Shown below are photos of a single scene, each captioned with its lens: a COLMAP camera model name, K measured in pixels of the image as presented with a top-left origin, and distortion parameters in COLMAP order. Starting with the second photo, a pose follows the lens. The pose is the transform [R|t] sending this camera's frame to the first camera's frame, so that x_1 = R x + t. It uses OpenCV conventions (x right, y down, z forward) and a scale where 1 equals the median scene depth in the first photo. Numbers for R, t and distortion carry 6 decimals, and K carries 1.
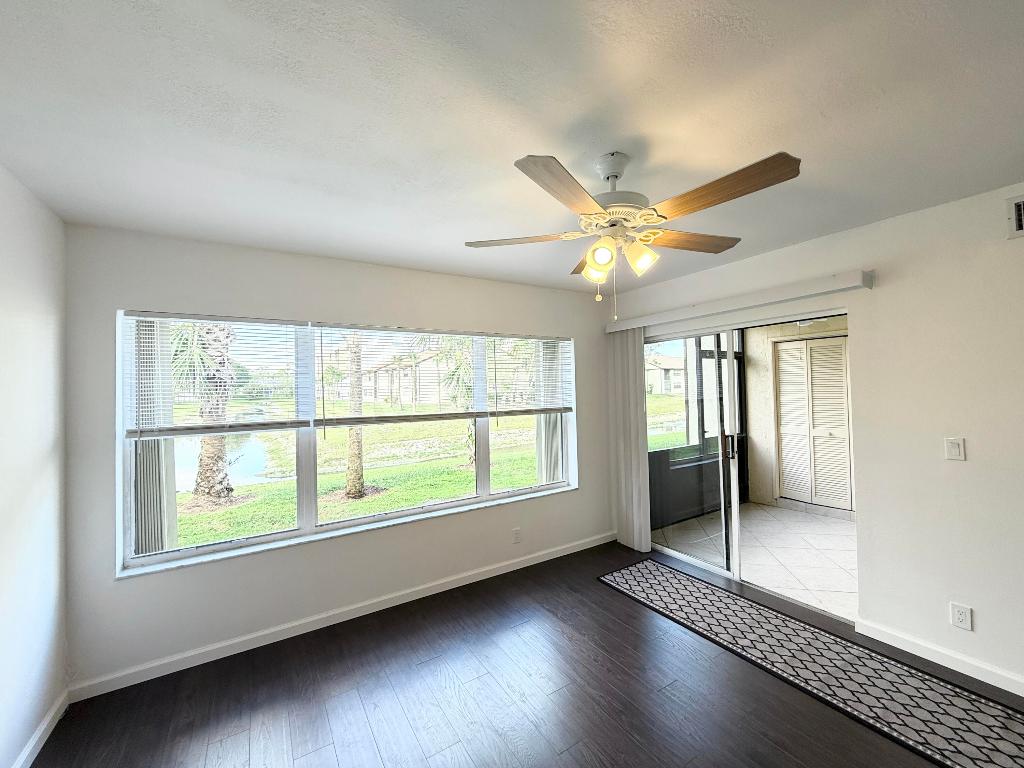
lens RADIAL K [[408.1, 0, 513.9], [0, 408.1, 377.7], [0, 0, 1]] dist [-0.000760, -0.000235]
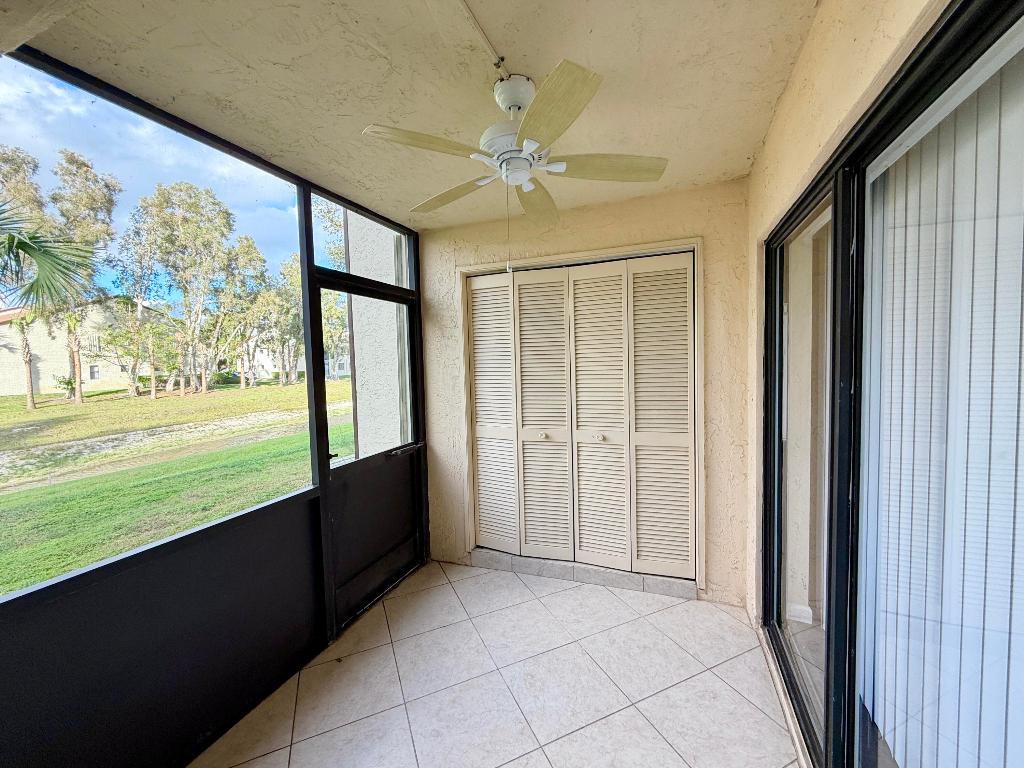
lens RADIAL K [[408.1, 0, 508.8], [0, 408.1, 383.7], [0, 0, 1]] dist [-0.000760, -0.000235]
pose [[0.801409, -0.030533, 0.597337, 0.352832], [-0.007163, 0.998135, 0.060630, 0.024842], [-0.598074, -0.052868, 0.799695, 0.520721]]
